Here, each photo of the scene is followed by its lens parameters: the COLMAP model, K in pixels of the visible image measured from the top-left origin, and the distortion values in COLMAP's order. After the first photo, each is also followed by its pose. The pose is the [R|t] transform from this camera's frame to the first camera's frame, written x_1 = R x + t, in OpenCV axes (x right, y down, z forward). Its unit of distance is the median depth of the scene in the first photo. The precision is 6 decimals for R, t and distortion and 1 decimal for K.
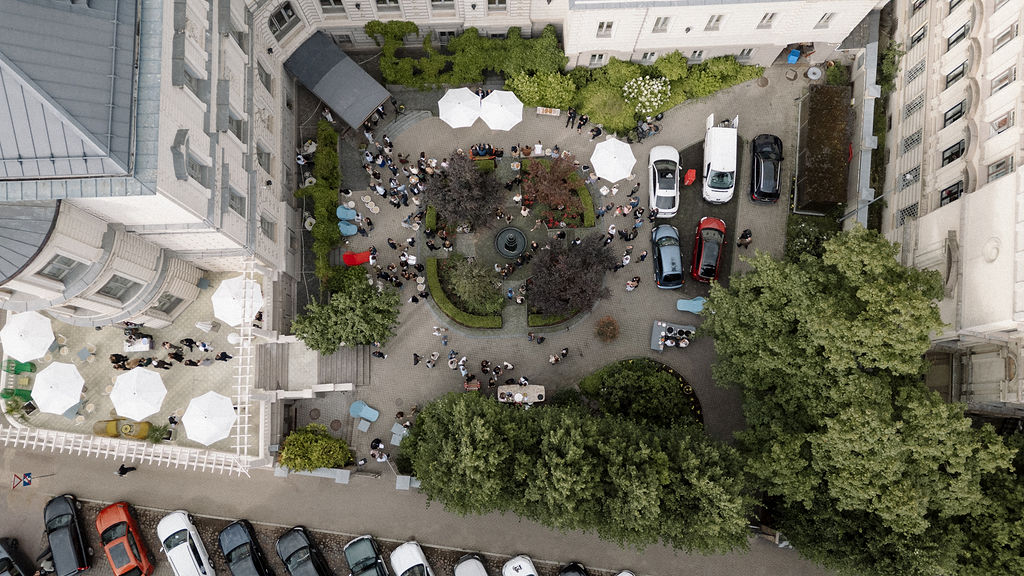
lens RADIAL K [[655.0, 0, 512.0], [0, 655.0, 288.0], [0, 0, 1]] dist [0.029228, -0.000412]
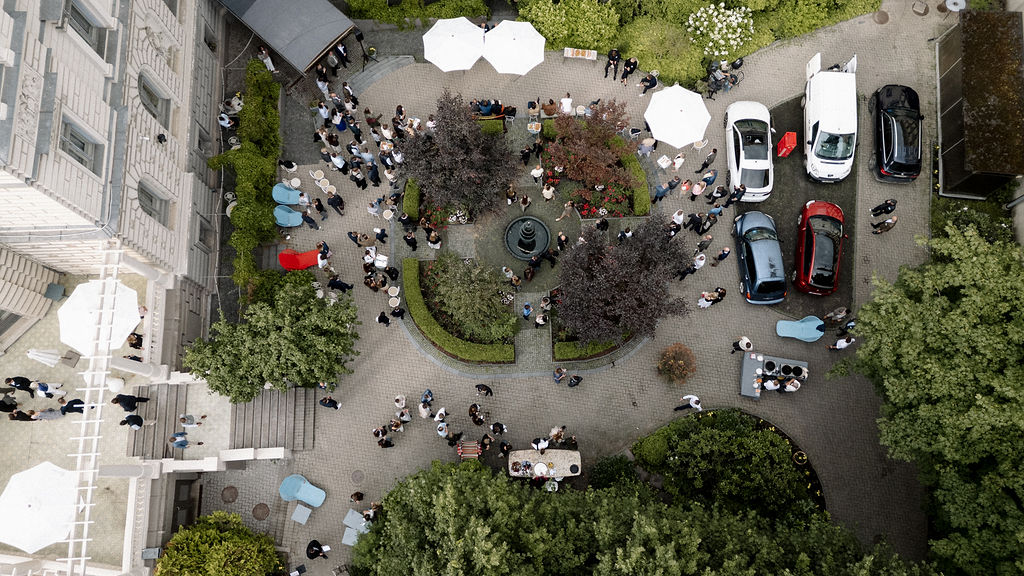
lens RADIAL K [[688.1, 0, 512.0], [0, 688.1, 288.0], [0, 0, 1]] dist [0.018661, -0.002843]
pose [[0.999992, 0.000486, -0.003870, -0.015304], [-0.000757, 0.997518, -0.070406, 0.034063], [0.003827, 0.070408, 0.997511, 0.293702]]
